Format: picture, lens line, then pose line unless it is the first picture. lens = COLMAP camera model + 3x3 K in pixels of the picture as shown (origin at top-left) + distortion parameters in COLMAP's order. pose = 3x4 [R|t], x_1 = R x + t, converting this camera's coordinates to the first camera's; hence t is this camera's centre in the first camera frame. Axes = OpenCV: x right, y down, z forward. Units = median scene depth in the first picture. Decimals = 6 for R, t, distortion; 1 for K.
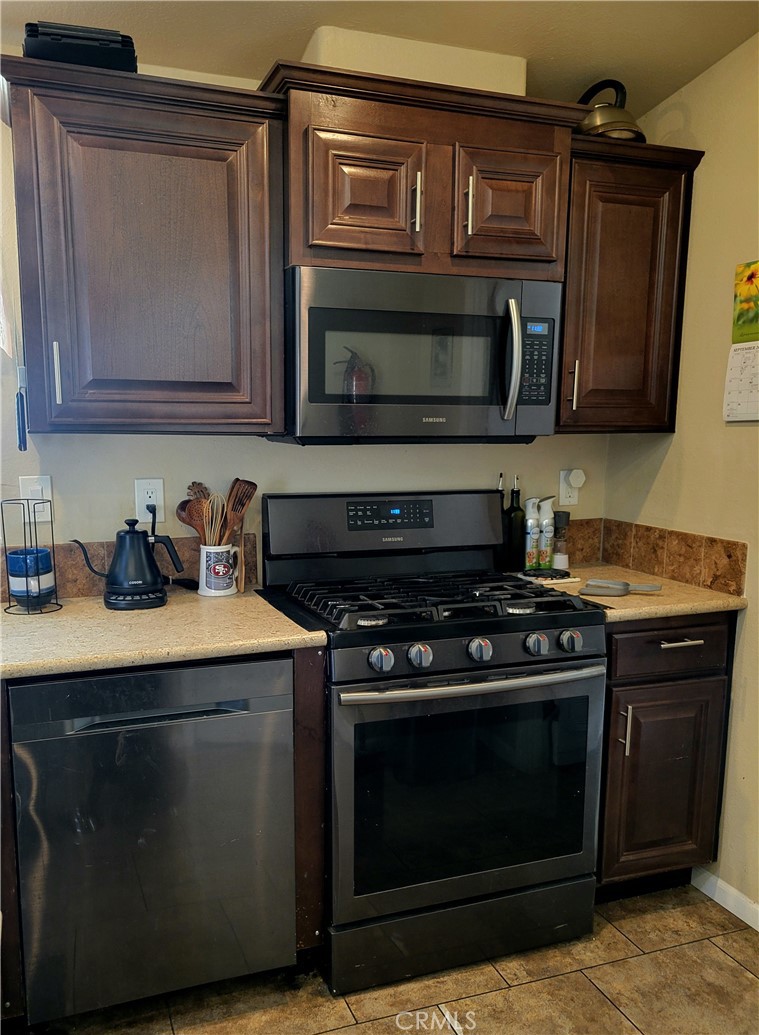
lens RADIAL K [[881.4, 0, 346.5], [0, 881.4, 557.9], [0, 0, 1]] dist [0.015665, 0.002133]
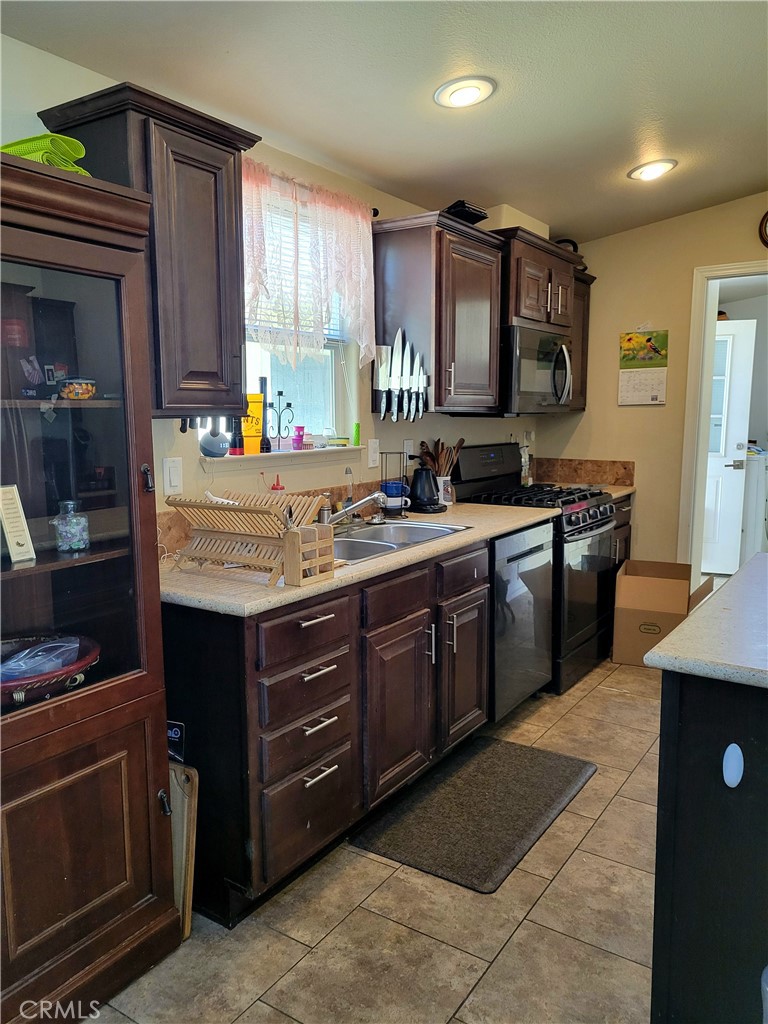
lens RADIAL K [[767.6, 0, 384.8], [0, 767.6, 514.2], [0, 0, 1]] dist [0.045014, -0.019938]
pose [[0.801576, -0.082954, 0.592110, -1.159726], [0.096265, 0.995314, 0.009123, 0.035828], [-0.590092, 0.049687, 0.805805, -0.155320]]
